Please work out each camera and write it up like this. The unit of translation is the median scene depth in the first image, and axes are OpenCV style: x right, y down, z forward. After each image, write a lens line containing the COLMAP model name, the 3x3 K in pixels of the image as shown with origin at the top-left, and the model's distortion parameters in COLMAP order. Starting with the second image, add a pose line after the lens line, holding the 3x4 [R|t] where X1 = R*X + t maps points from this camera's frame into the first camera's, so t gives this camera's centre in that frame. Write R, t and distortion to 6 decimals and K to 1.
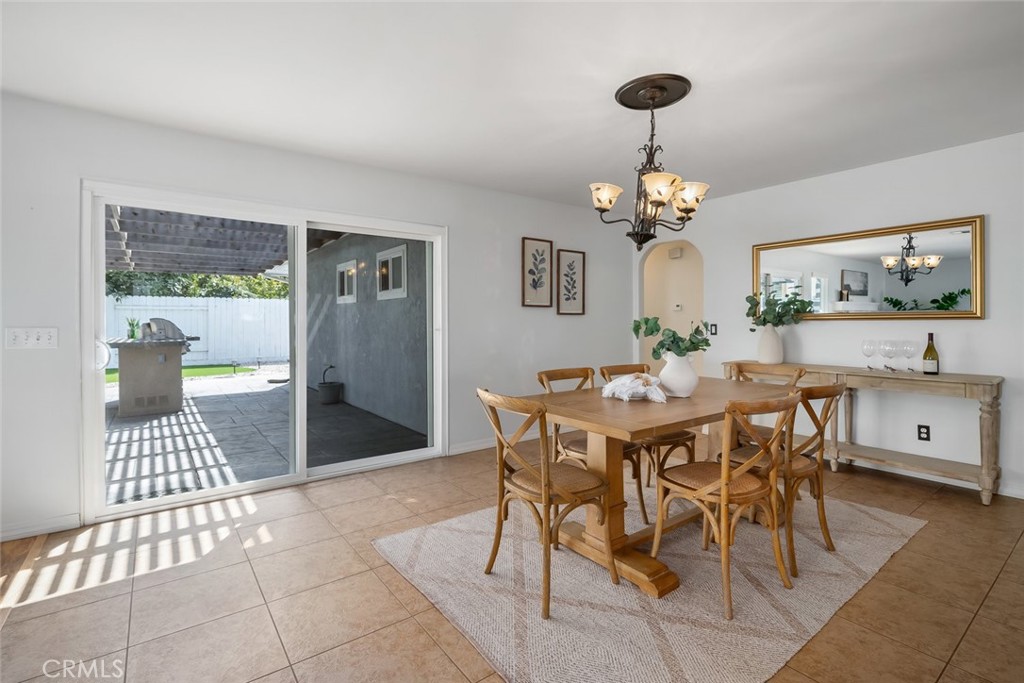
lens RADIAL K [[472.9, 0, 509.2], [0, 472.9, 321.6], [0, 0, 1]] dist [0.001968, 0.000200]
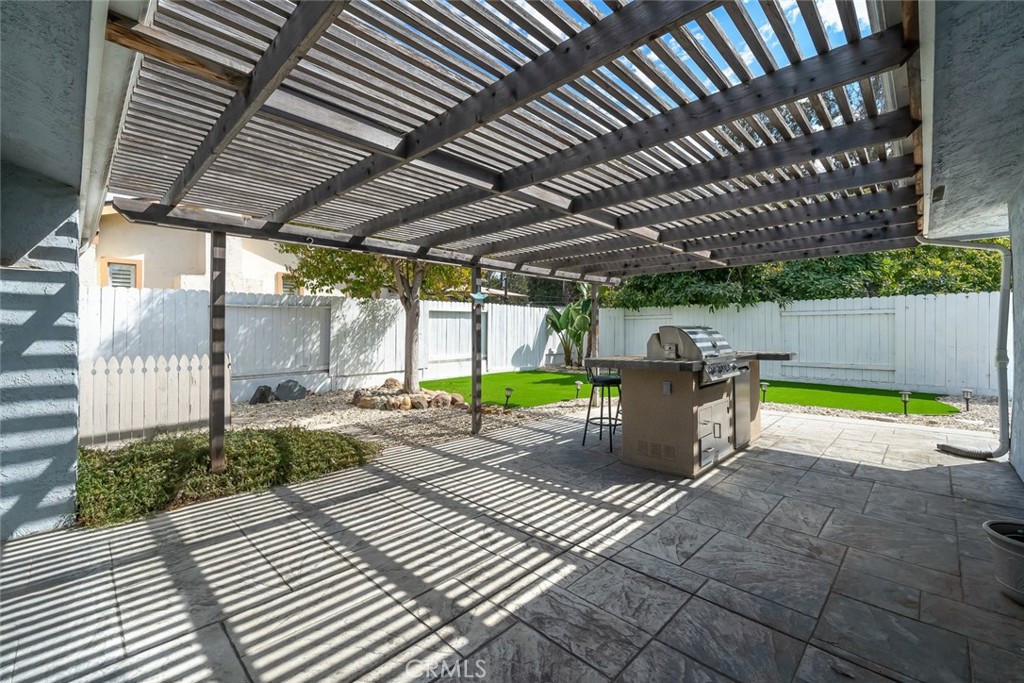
lens RADIAL K [[427.9, 0, 511.3], [0, 427.9, 330.5], [0, 0, 1]] dist [0.000112, 0.000119]
pose [[0.158220, 0.000126, -0.987404, -0.287283], [0.006324, 0.999979, 0.001141, -0.006886], [0.987384, -0.006425, 0.158216, 1.074651]]
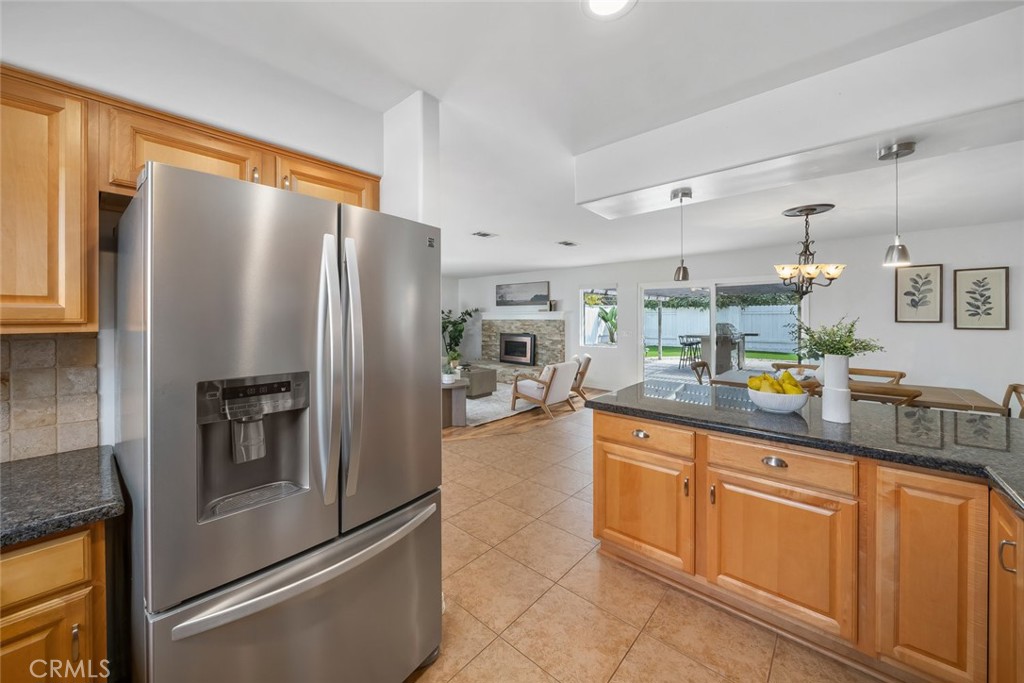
lens RADIAL K [[380.3, 0, 501.6], [0, 380.3, 317.3], [0, 0, 1]] dist [-0.004354, -0.000232]
pose [[0.198927, -0.000113, -0.980014, 0.899368], [0.002677, 0.999996, 0.000428, -0.054688], [0.980011, -0.002708, 0.198927, -0.247528]]
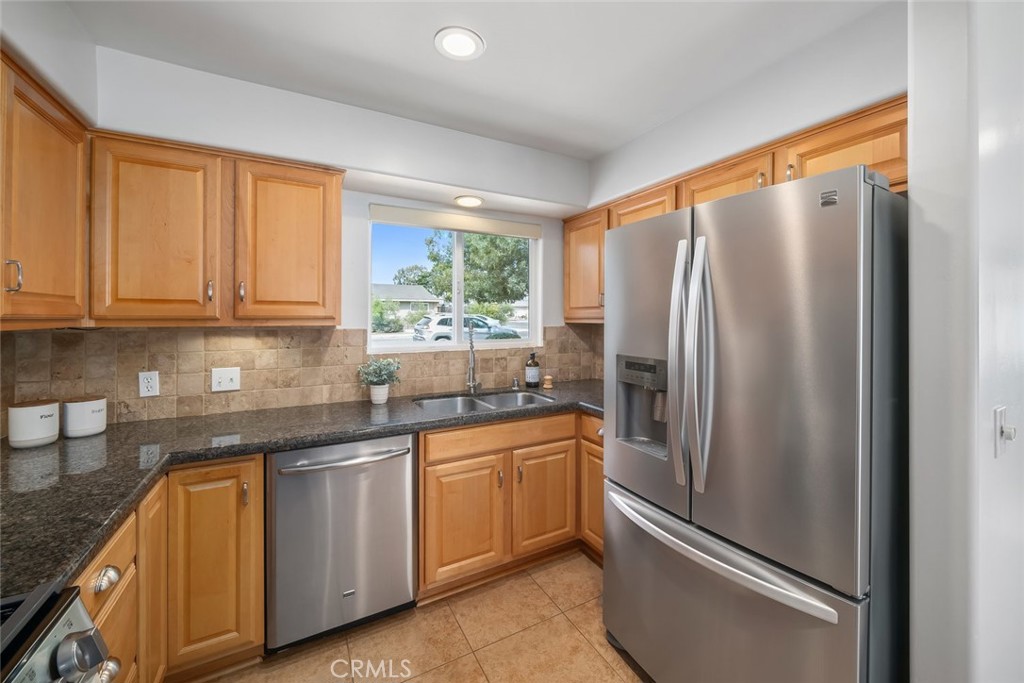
lens RADIAL K [[399.7, 0, 514.9], [0, 399.7, 317.1], [0, 0, 1]] dist [0.000294, 0.000071]
pose [[-0.990702, -0.000437, 0.136050, 0.691802], [-0.000572, 0.999999, -0.000956, -0.052903], [-0.136049, -0.001025, -0.990702, 0.022683]]
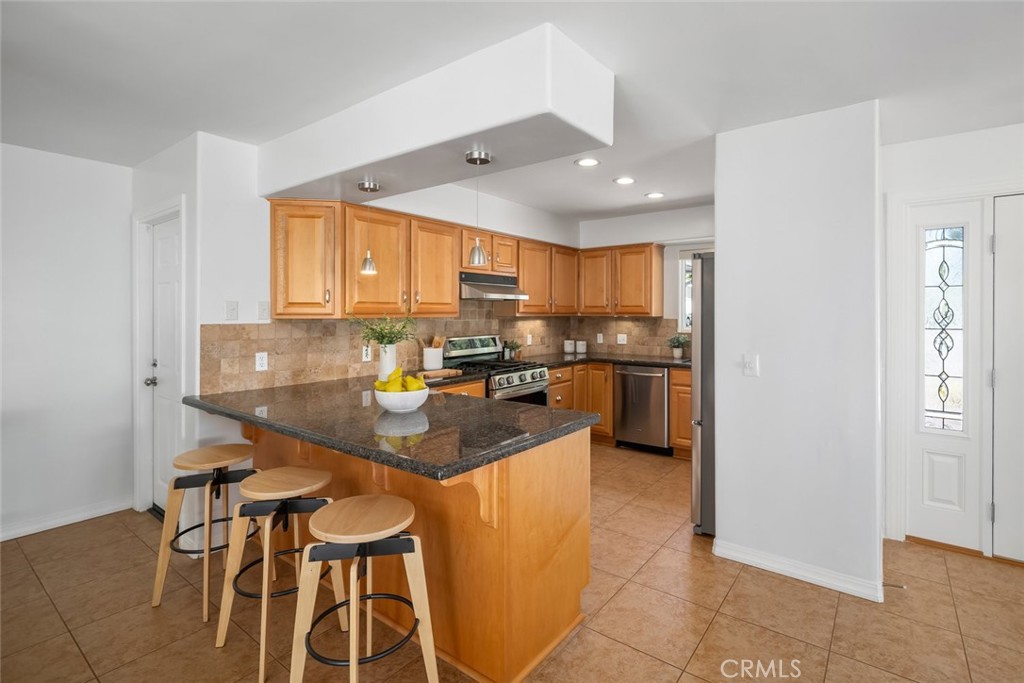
lens RADIAL K [[477.4, 0, 546.7], [0, 477.4, 310.8], [0, 0, 1]] dist [0.001294, 0.000256]
pose [[-0.300961, 0.002806, 0.953632, -0.095849], [-0.000511, 0.999995, -0.003104, -0.053453], [-0.953636, -0.001421, -0.300958, 0.192451]]
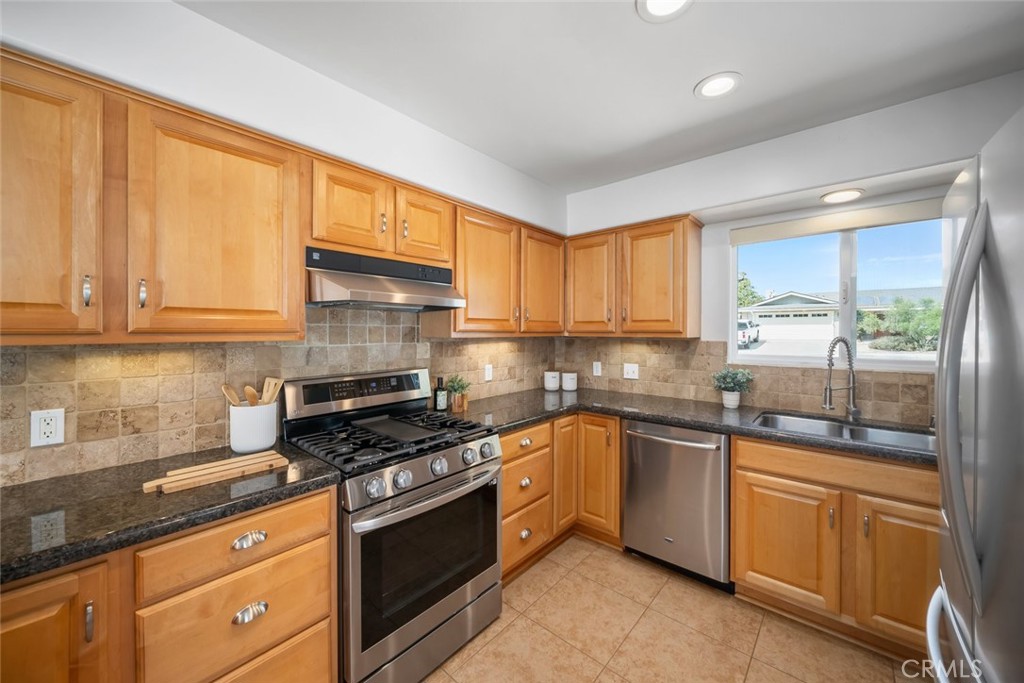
lens RADIAL K [[382.5, 0, 517.4], [0, 382.5, 328.9], [0, 0, 1]] dist [-0.001398, -0.000144]
pose [[-0.216944, 0.005742, 0.976167, 0.457549], [-0.000391, 0.999982, -0.005969, -0.052757], [-0.976184, -0.001677, -0.216938, -0.046219]]
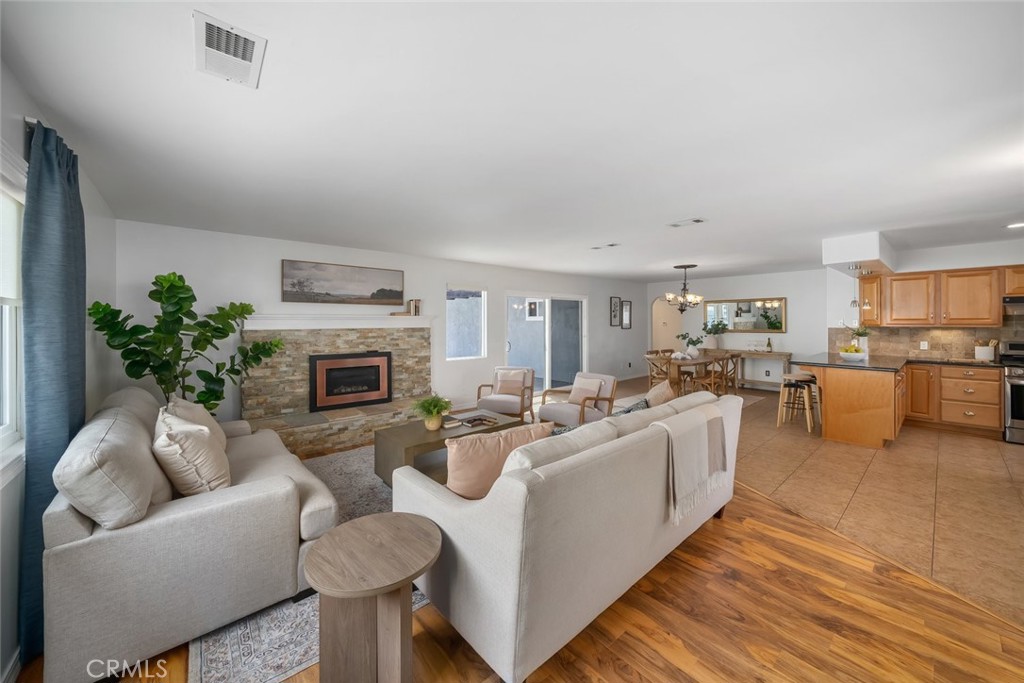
lens RADIAL K [[372.0, 0, 510.4], [0, 372.0, 317.9], [0, 0, 1]] dist [-0.000360, 0.000185]
pose [[0.997640, -0.000217, 0.068663, -0.674916], [0.000785, 0.999966, -0.008235, -0.064205], [-0.068658, 0.008270, 0.997606, -0.928967]]
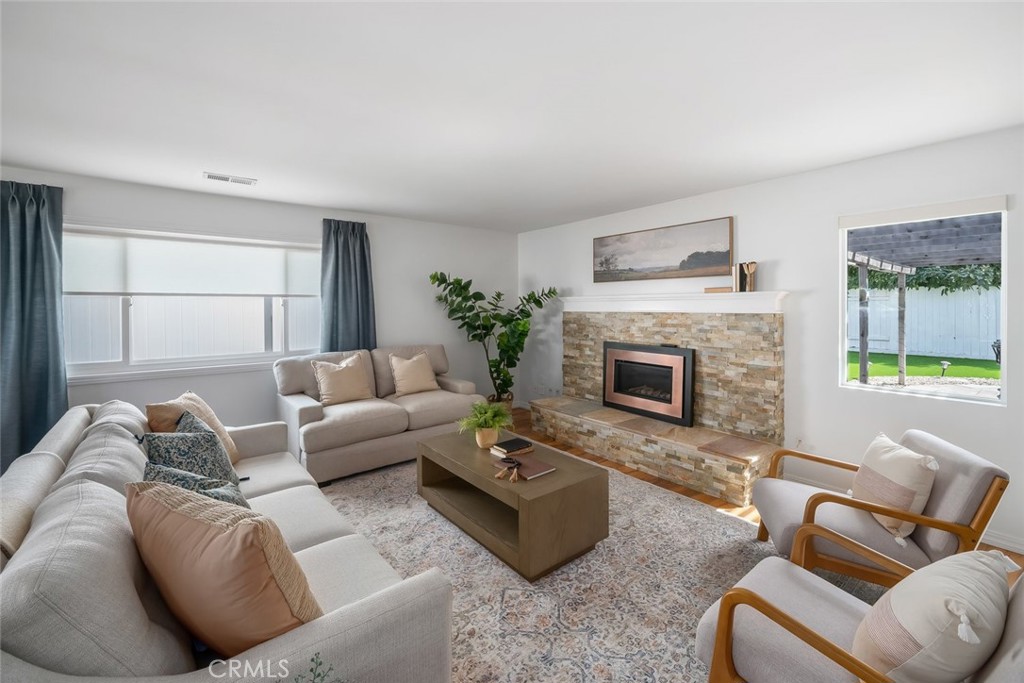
lens RADIAL K [[427.1, 0, 509.5], [0, 427.1, 309.2], [0, 0, 1]] dist [0.000009, -0.000124]
pose [[0.023454, 0.007817, -0.999694, -0.100318], [0.006393, 0.999948, 0.007969, -0.058124], [0.999704, -0.006578, 0.023402, -0.097528]]
